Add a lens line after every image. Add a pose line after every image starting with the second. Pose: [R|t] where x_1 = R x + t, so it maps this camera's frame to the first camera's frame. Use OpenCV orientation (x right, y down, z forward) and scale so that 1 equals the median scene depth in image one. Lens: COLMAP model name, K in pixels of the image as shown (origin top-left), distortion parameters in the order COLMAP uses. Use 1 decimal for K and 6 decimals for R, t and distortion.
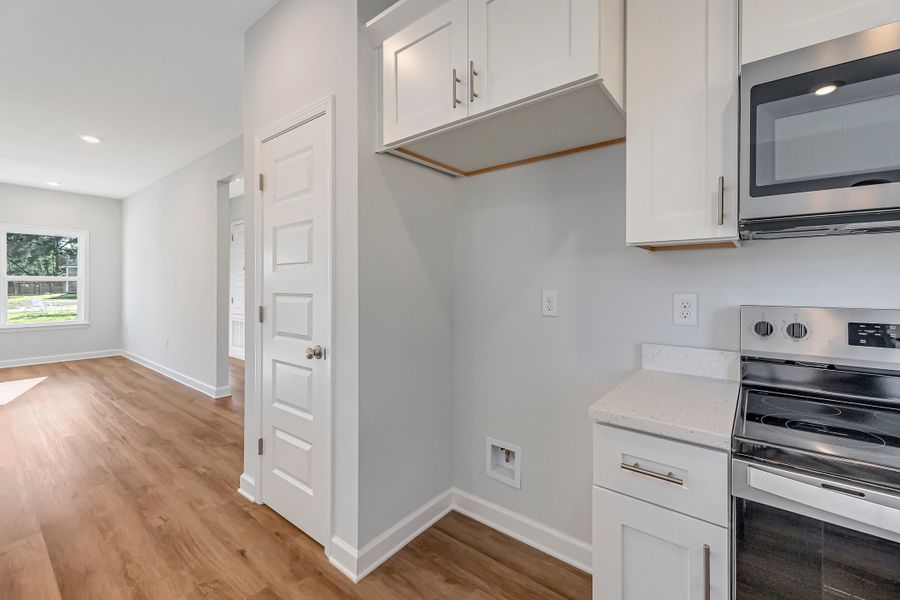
lens RADIAL K [[380.3, 0, 453.2], [0, 380.3, 284.0], [0, 0, 1]] dist [0.004286, 0.000162]
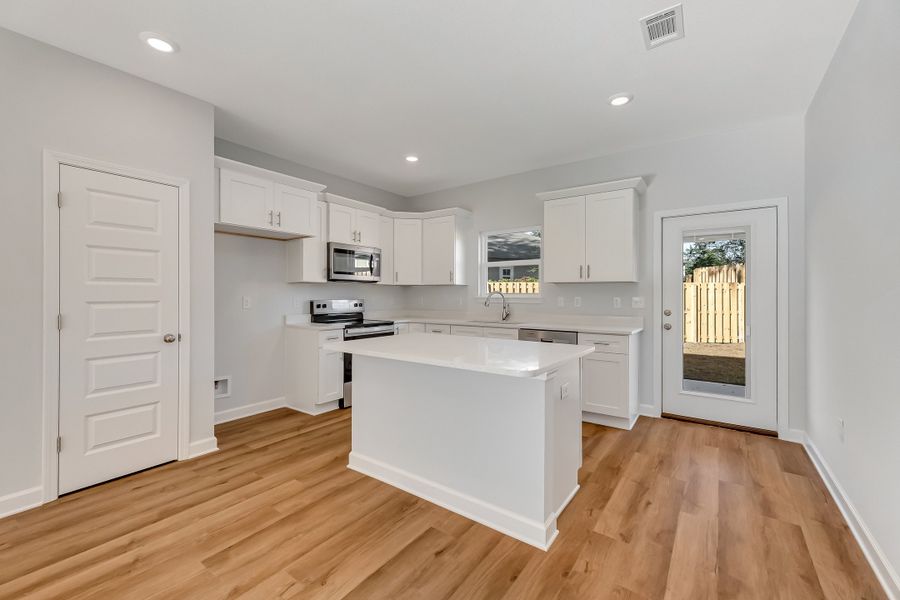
lens RADIAL K [[380.3, 0, 453.2], [0, 380.3, 284.0], [0, 0, 1]] dist [0.004286, 0.000162]
pose [[-0.054538, 0.027697, 0.998127, -2.012164], [-0.000793, 0.999614, -0.027782, 0.003261], [-0.998511, -0.002306, -0.054495, -0.064539]]
